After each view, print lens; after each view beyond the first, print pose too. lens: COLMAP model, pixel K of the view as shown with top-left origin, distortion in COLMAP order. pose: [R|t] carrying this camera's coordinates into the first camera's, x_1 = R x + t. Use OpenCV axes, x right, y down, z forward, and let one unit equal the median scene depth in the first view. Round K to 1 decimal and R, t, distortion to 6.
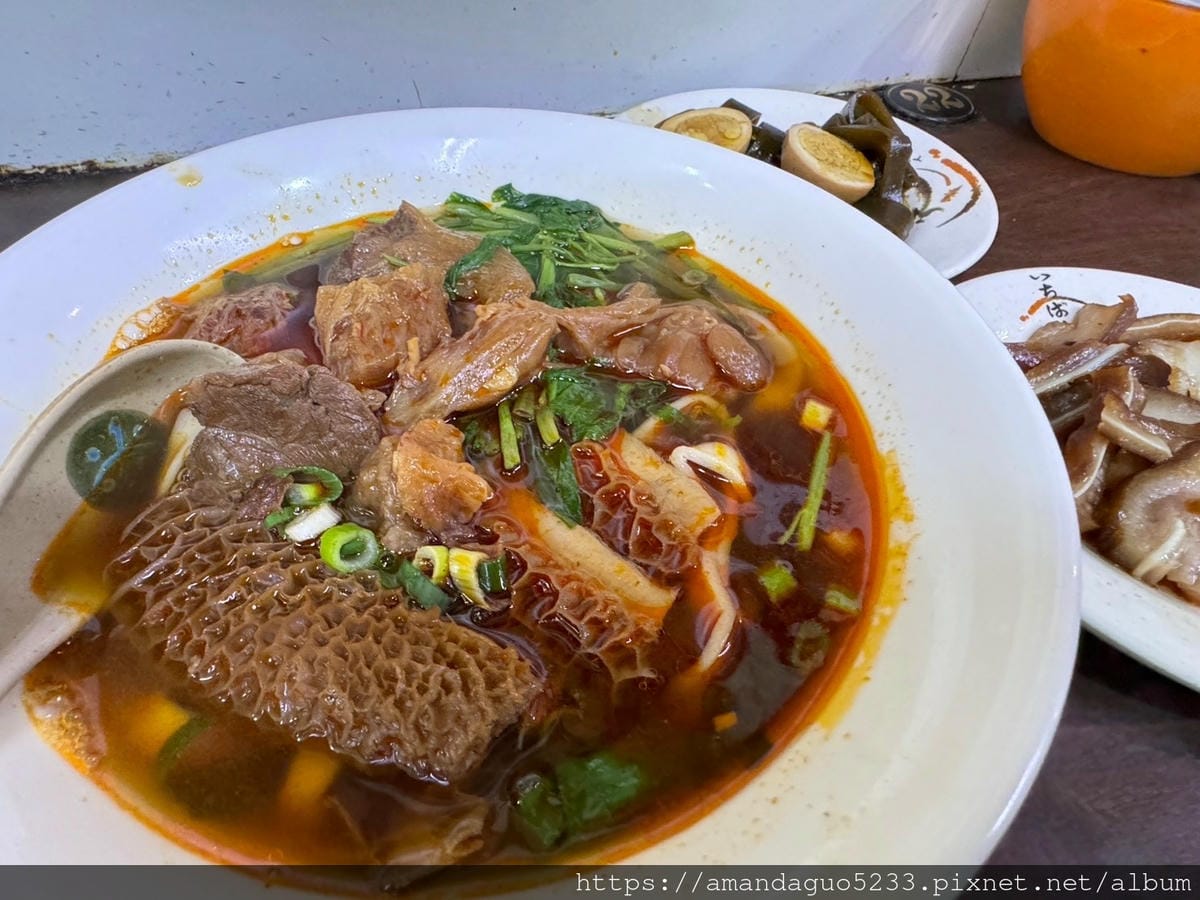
lens RADIAL K [[677.4, 0, 535.3], [0, 677.4, 450.9], [0, 0, 1]] dist [-0.002255, 0.000105]
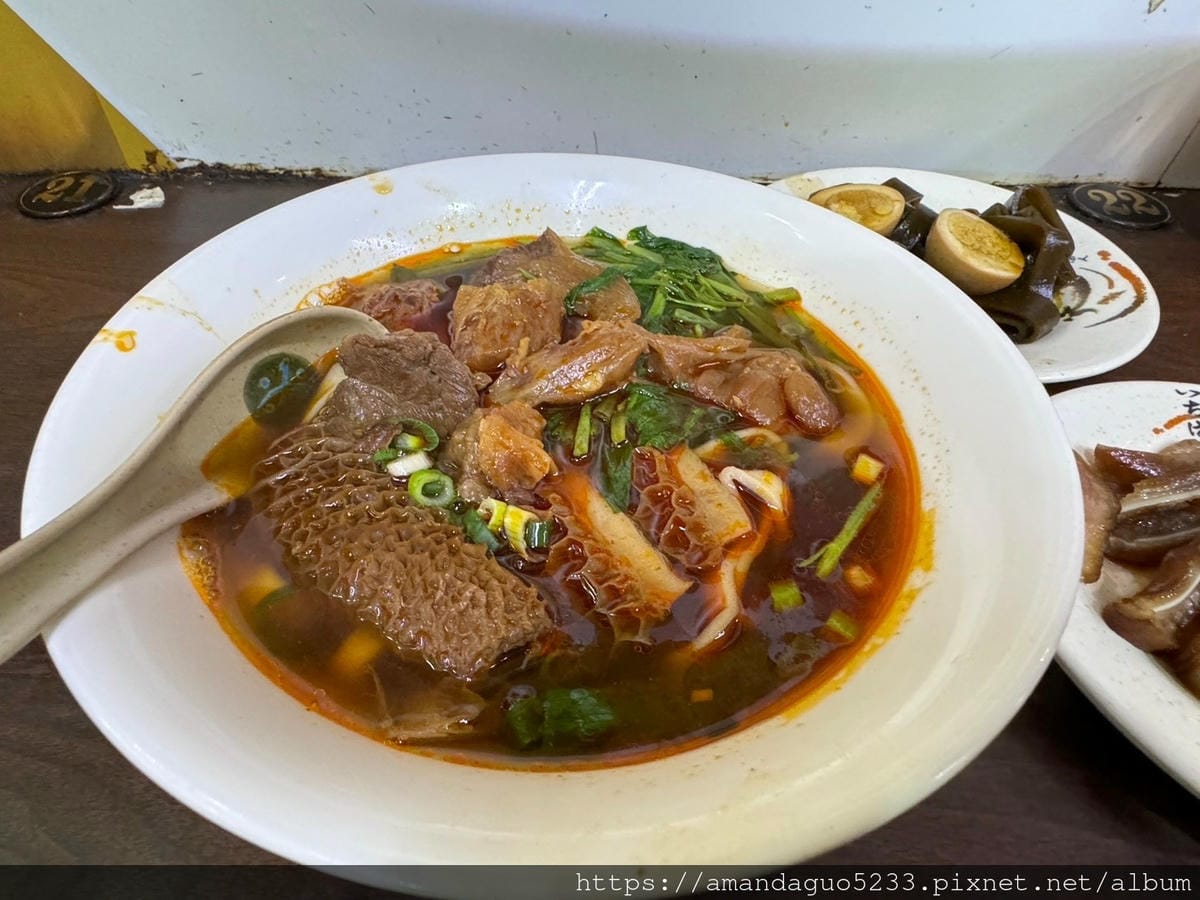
lens RADIAL K [[676.2, 0, 543.3], [0, 676.2, 451.9], [0, 0, 1]] dist [-0.002160, -0.000615]
pose [[0.962246, 0.189791, -0.195095, 0.120188], [-0.201337, 0.978664, -0.040978, 0.071511], [0.183155, 0.078710, 0.979928, -0.138367]]
